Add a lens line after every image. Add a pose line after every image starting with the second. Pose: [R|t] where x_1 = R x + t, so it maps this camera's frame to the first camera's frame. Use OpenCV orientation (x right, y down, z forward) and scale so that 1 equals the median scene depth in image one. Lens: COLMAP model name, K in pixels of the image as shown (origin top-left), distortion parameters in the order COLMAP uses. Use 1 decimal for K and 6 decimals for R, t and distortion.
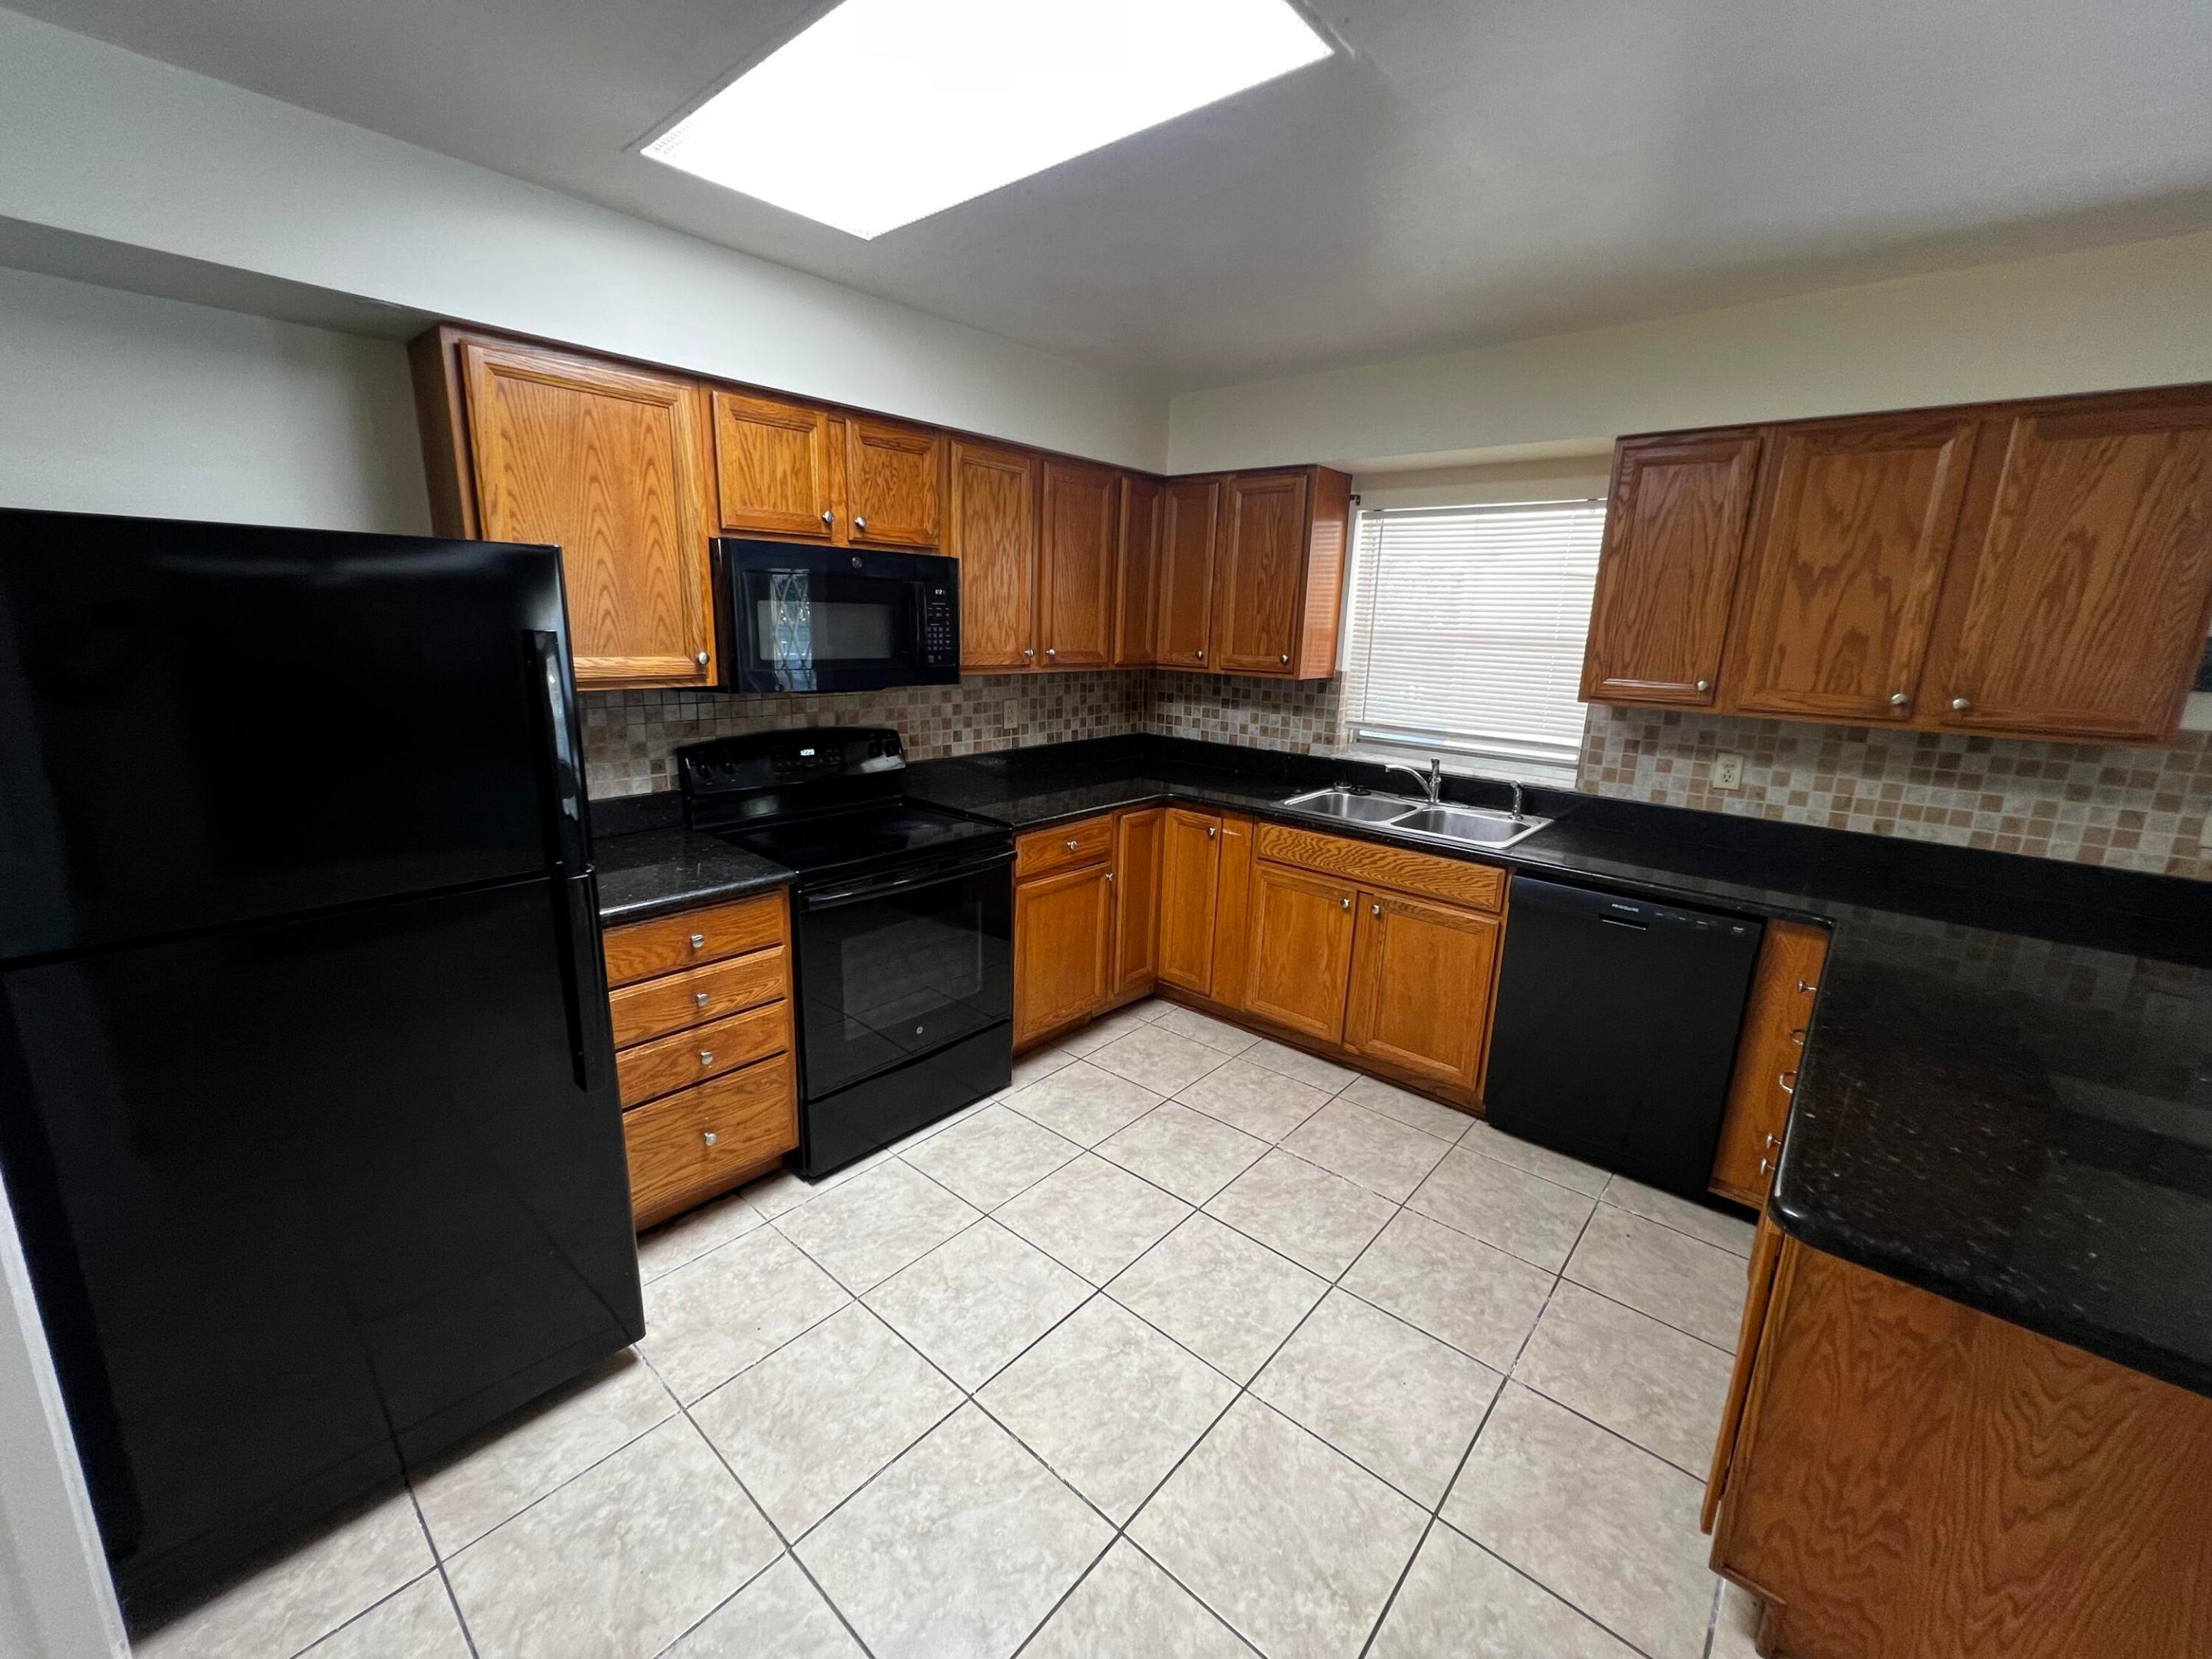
lens RADIAL K [[887.4, 0, 1102.6], [0, 887.4, 822.7], [0, 0, 1]] dist [-0.003600, -0.000418]
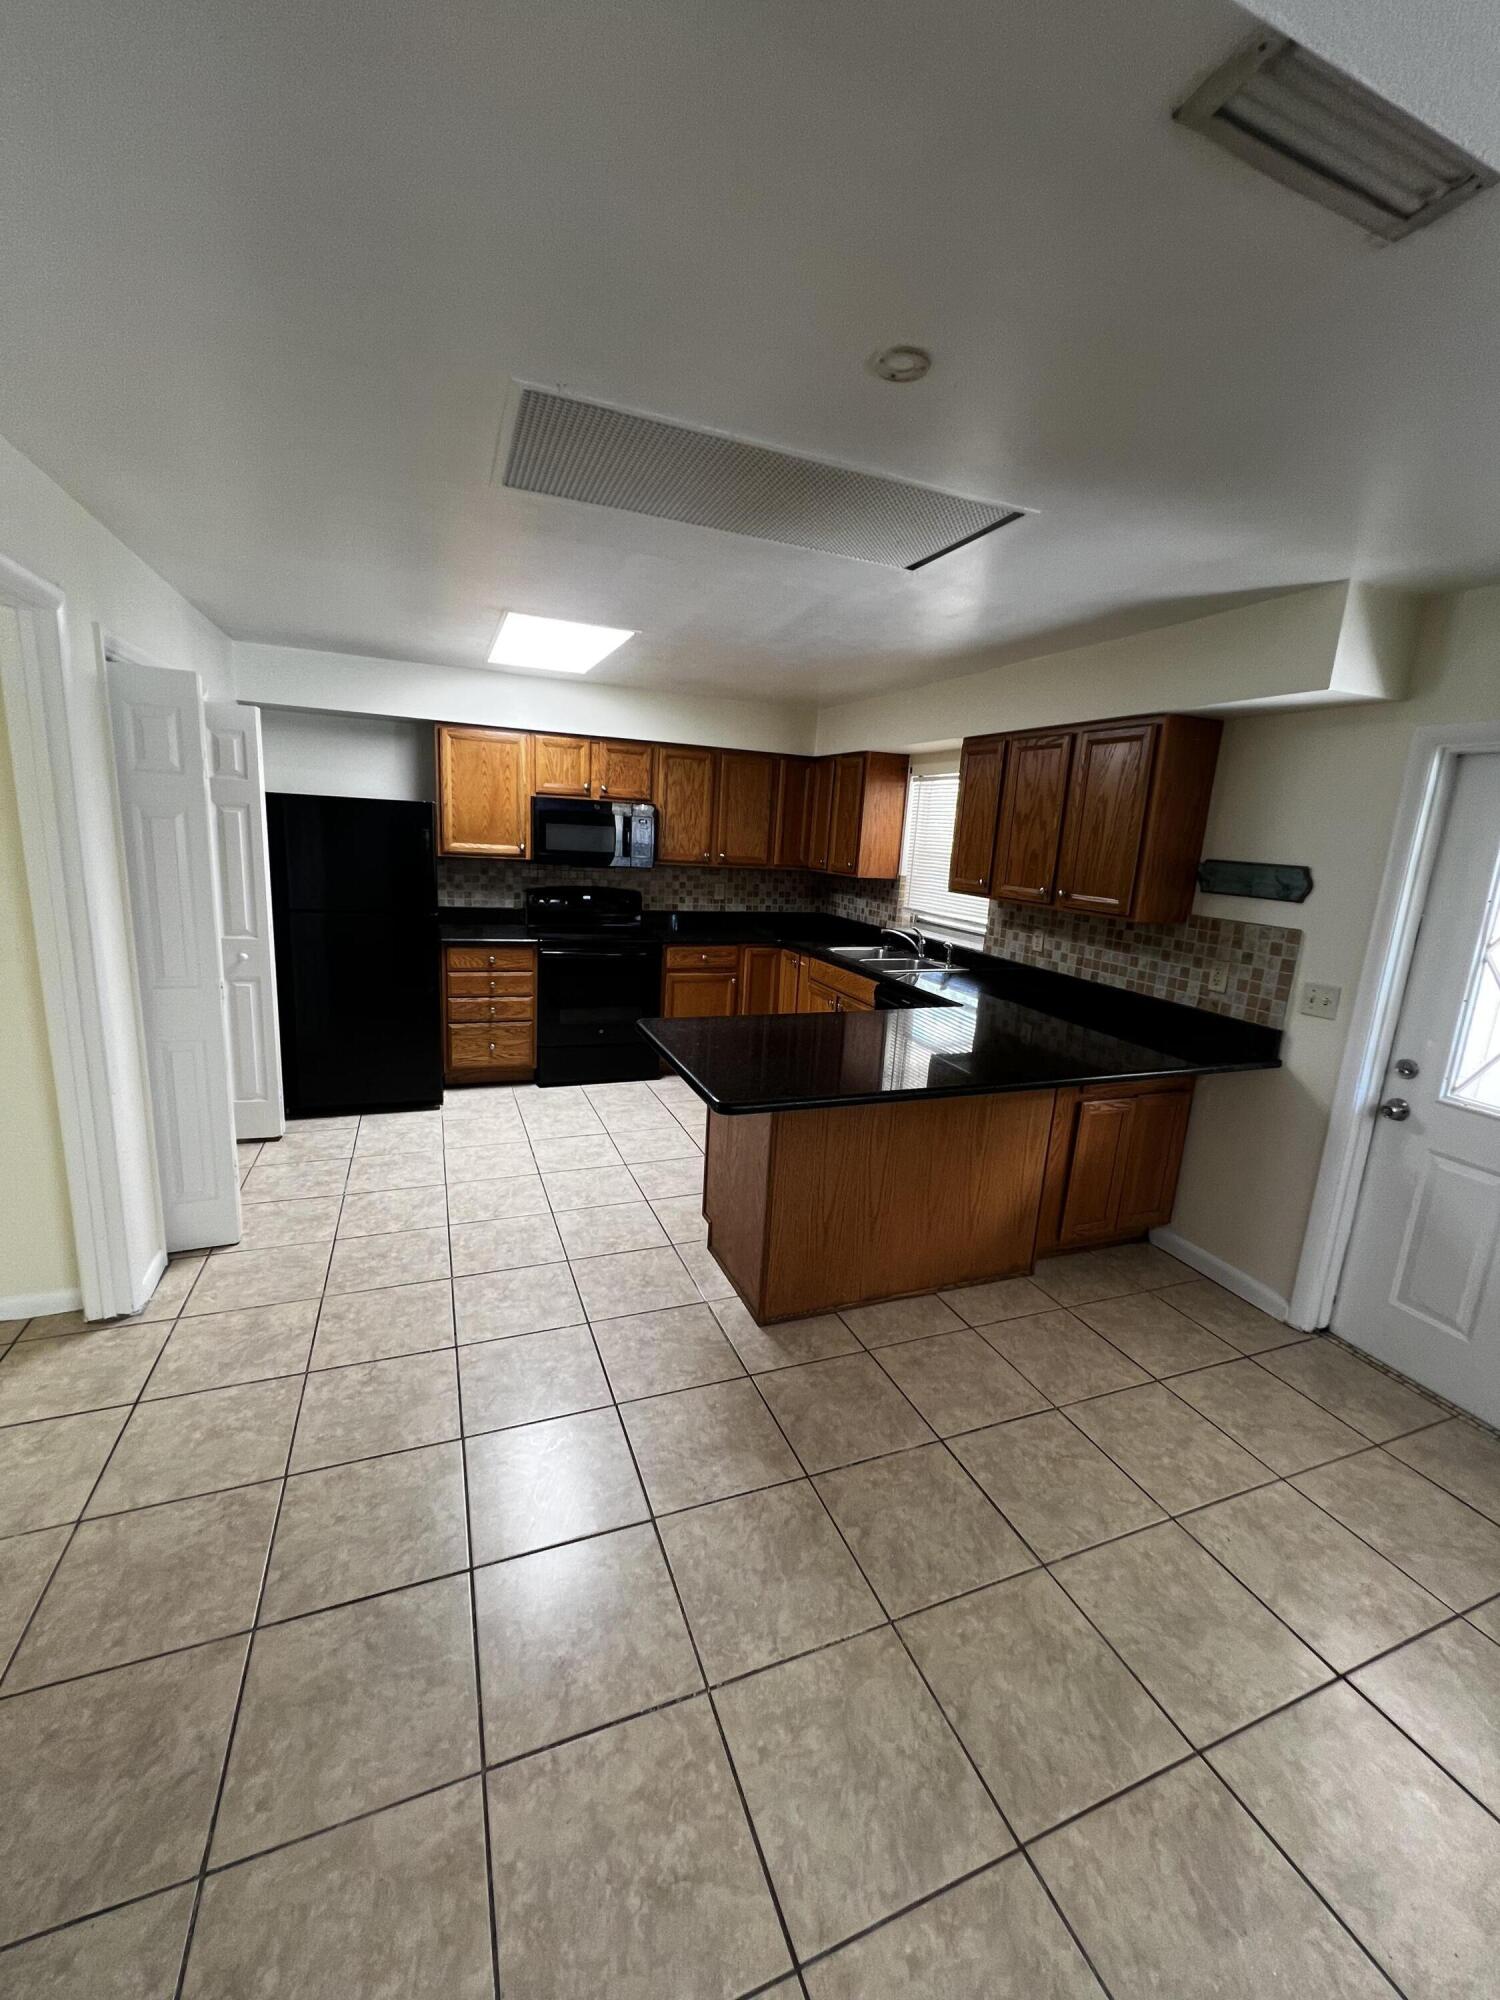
lens RADIAL K [[802.4, 0, 754.0], [0, 802.4, 1000.0], [0, 0, 1]] dist [-0.003600, -0.000418]
pose [[0.891184, 0.113930, -0.439103, 0.868318], [-0.132036, 0.991186, -0.010799, 0.127399], [0.434003, 0.067602, 0.898372, -0.495924]]
